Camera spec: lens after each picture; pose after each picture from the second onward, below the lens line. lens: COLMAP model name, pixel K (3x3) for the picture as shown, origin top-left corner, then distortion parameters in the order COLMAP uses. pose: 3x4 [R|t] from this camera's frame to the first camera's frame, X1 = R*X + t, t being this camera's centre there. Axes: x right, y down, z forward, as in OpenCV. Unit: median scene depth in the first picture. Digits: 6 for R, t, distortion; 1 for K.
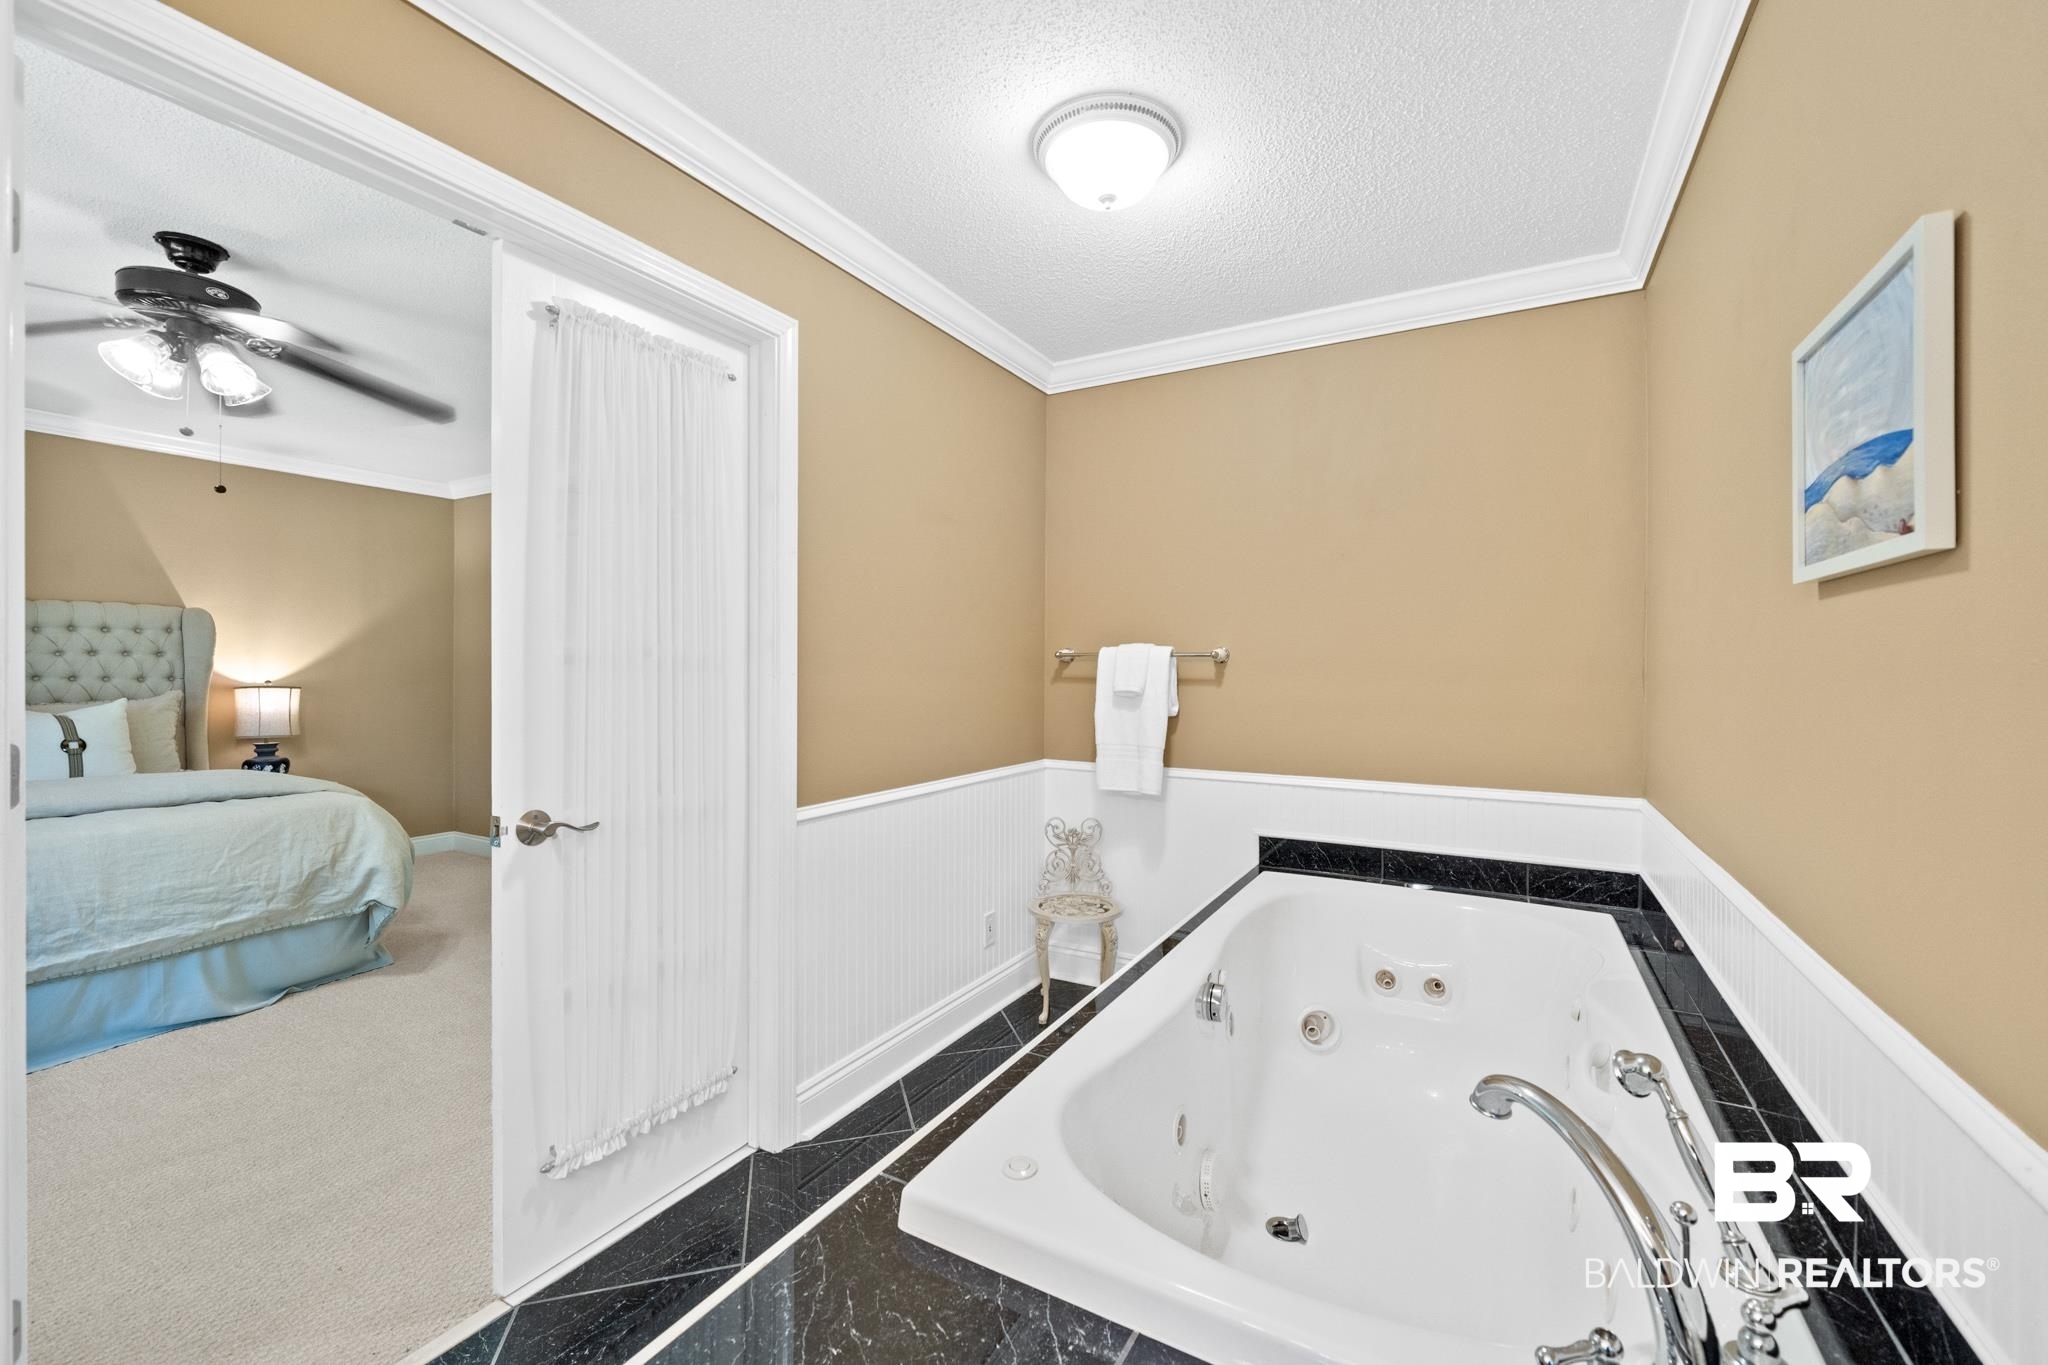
lens RADIAL K [[832.0, 0, 1024.4], [0, 832.0, 674.3], [0, 0, 1]] dist [0.000183, -0.000027]
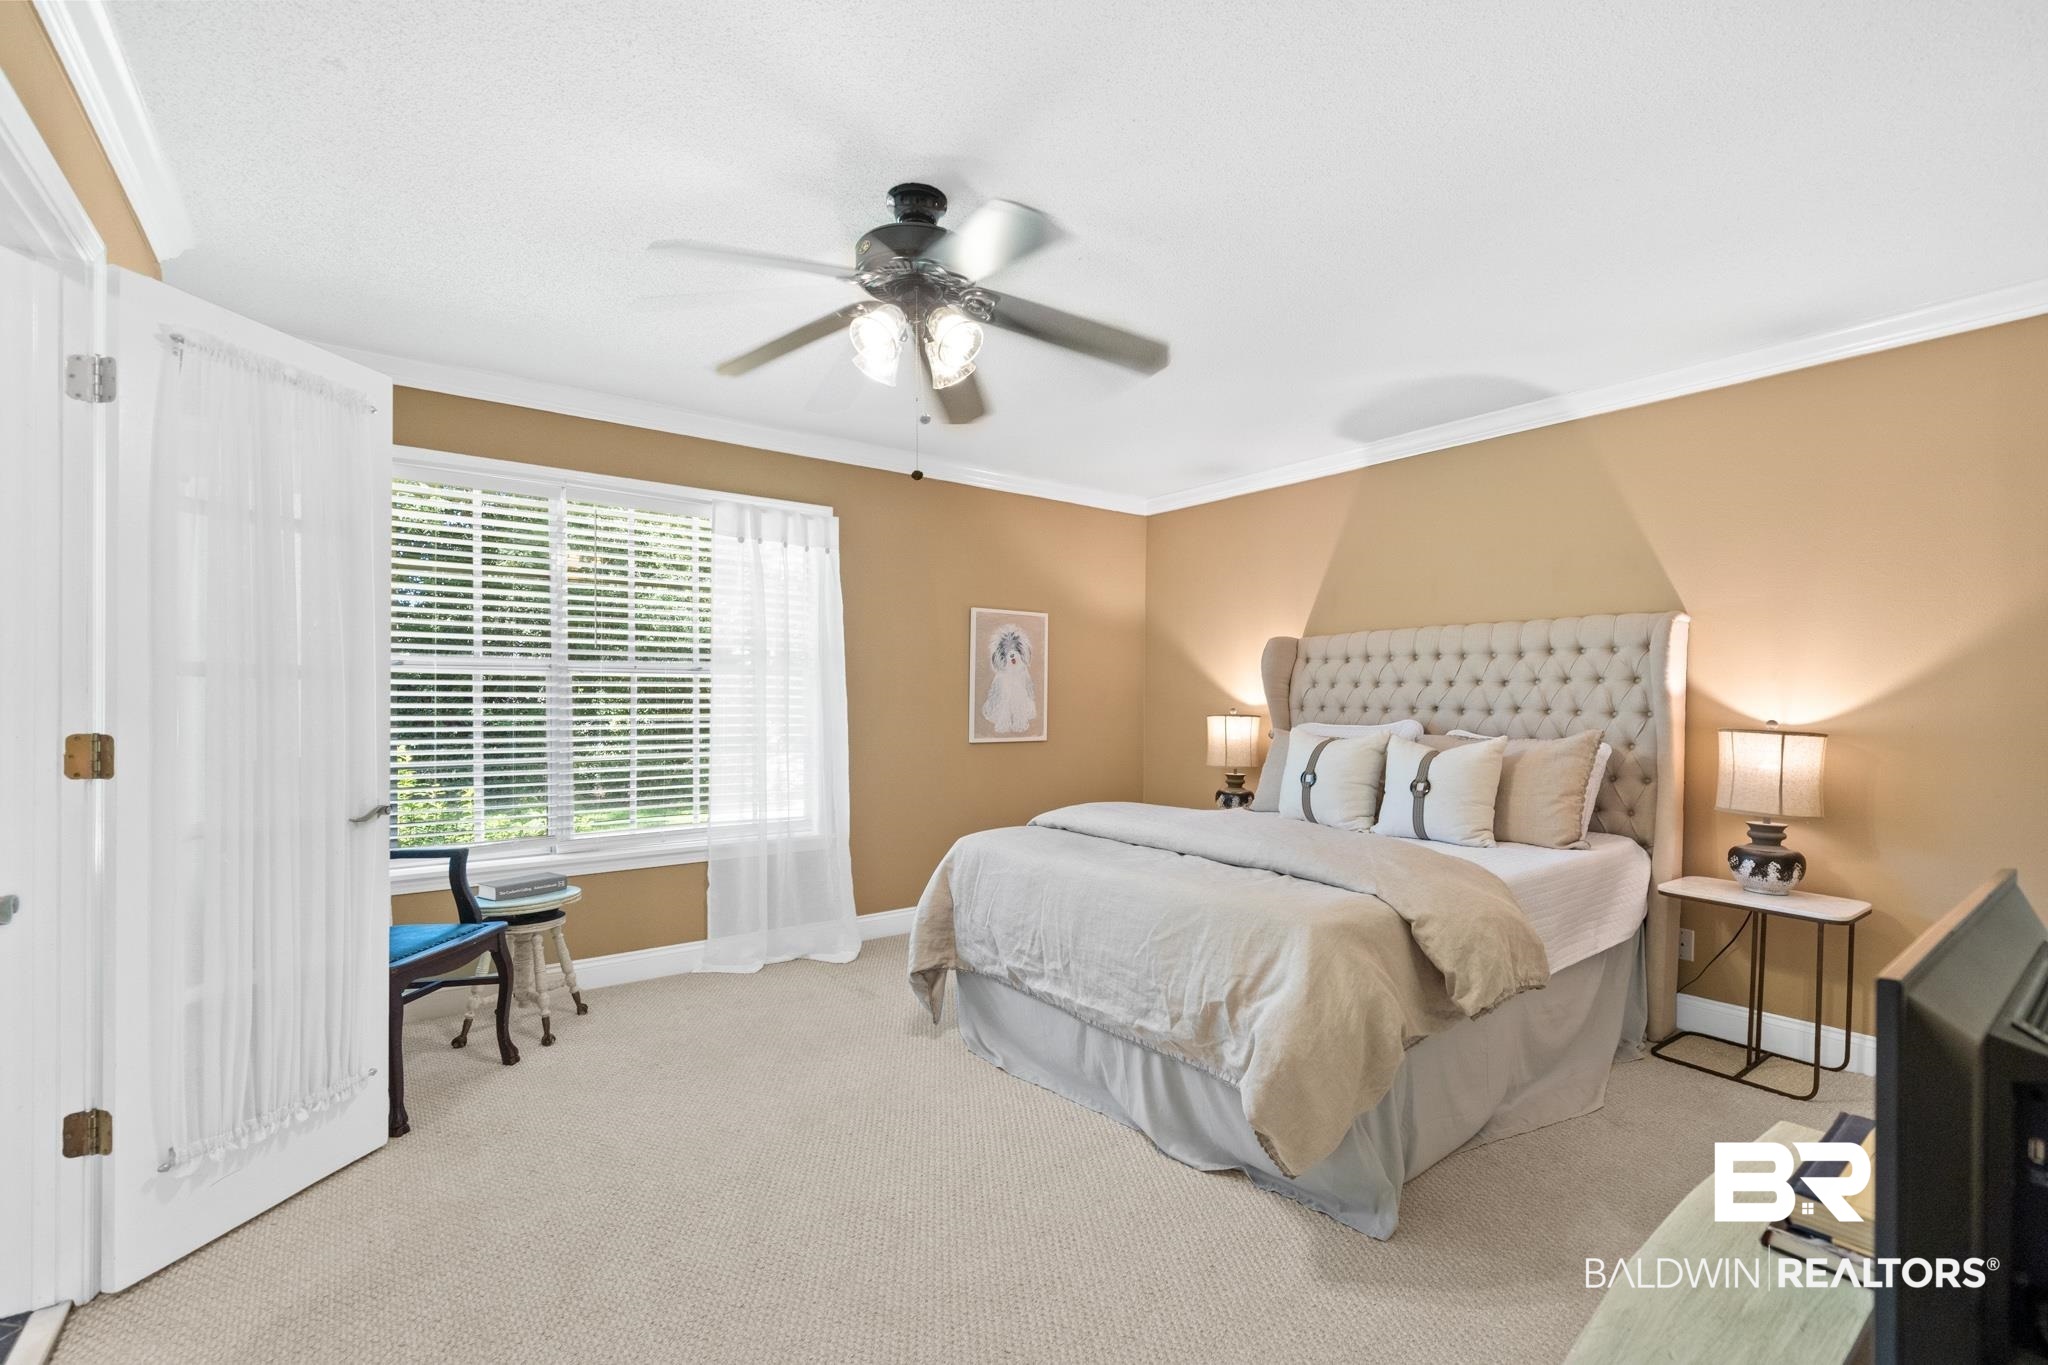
lens RADIAL K [[884.6, 0, 1024.3], [0, 884.6, 698.9], [0, 0, 1]] dist [-0.001266, -0.000127]
pose [[-0.396478, -0.003113, -0.918039, -0.136344], [-0.016910, 0.999849, 0.003912, -0.002389], [0.917888, 0.017075, -0.396471, 0.979425]]
